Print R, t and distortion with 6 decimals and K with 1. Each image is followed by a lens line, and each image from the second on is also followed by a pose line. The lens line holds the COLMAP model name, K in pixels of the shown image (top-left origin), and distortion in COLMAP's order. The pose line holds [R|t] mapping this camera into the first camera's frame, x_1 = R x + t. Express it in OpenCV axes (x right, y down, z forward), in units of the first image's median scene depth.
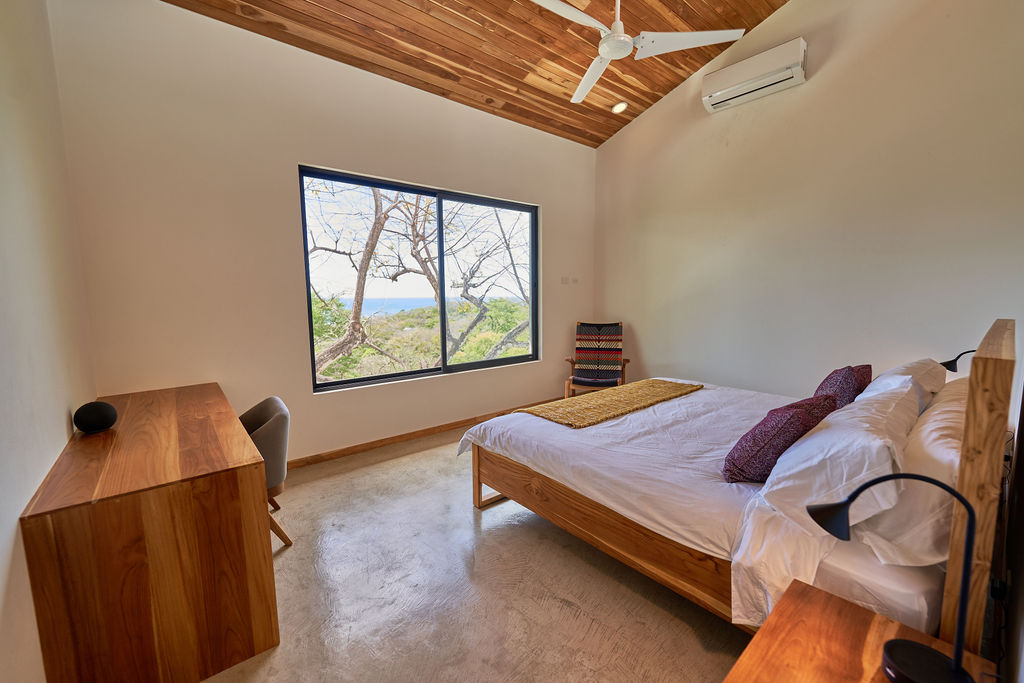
lens RADIAL K [[415.1, 0, 514.0], [0, 415.1, 341.5], [0, 0, 1]] dist [-0.000441, -0.000656]
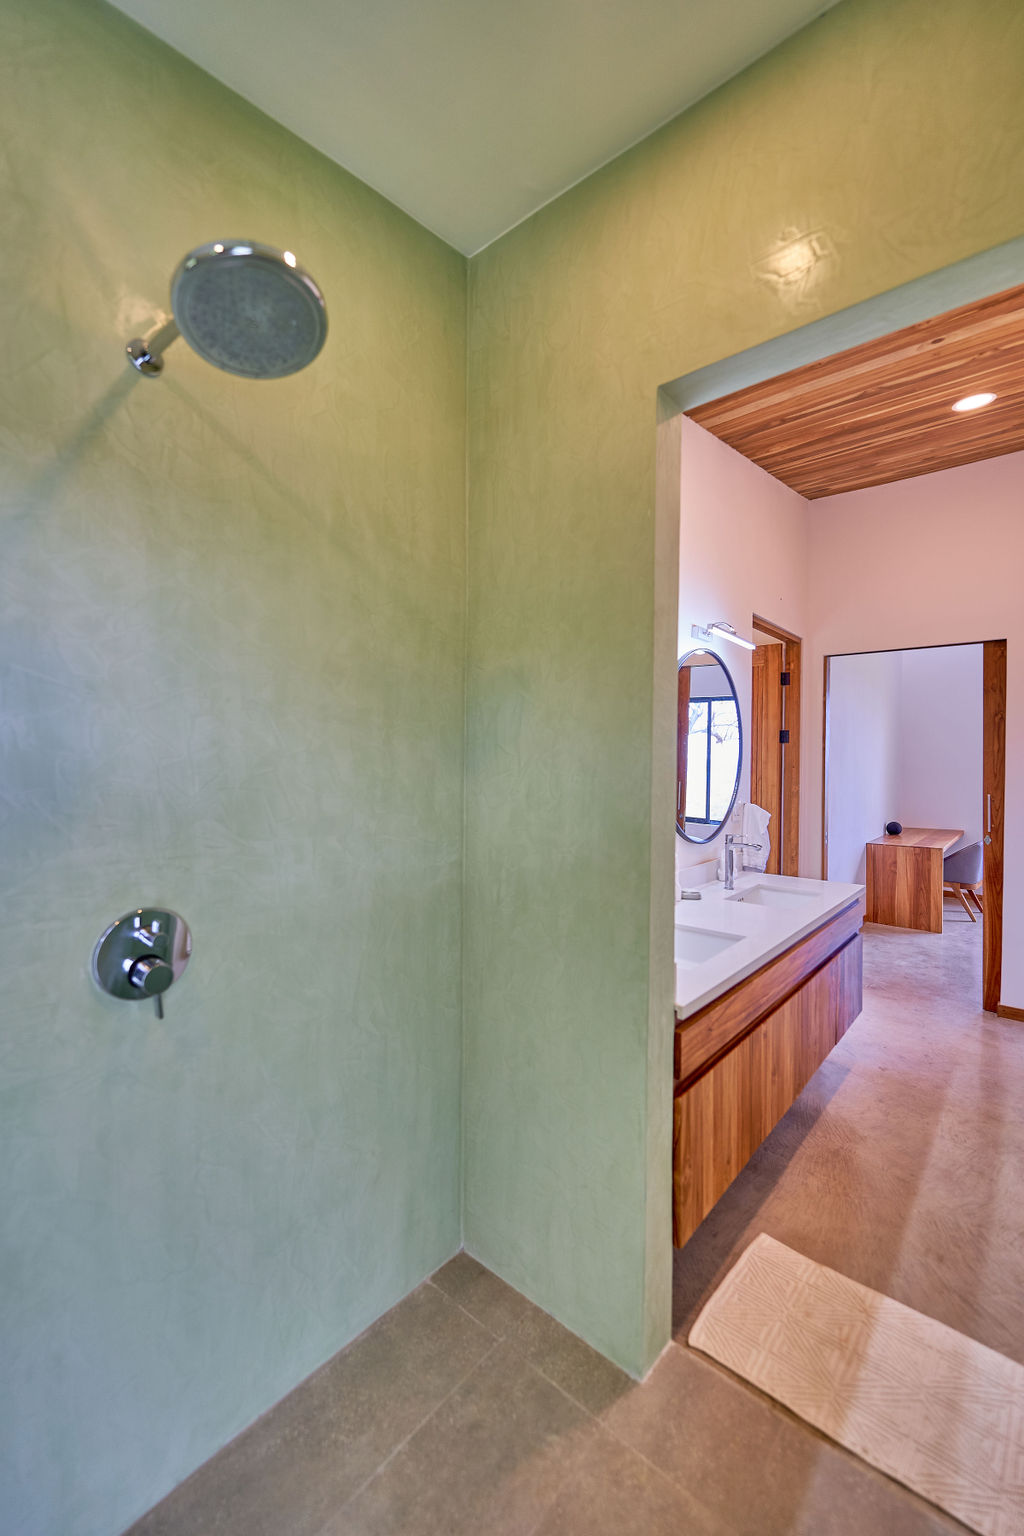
lens RADIAL K [[622.7, 0, 512.3], [0, 622.7, 768.7], [0, 0, 1]] dist [-0.000441, -0.000656]
pose [[0.164454, 0.022950, -0.986118, 2.756702], [-0.122927, 0.992412, 0.002596, 0.156163], [0.978695, 0.120793, 0.166028, -2.268913]]
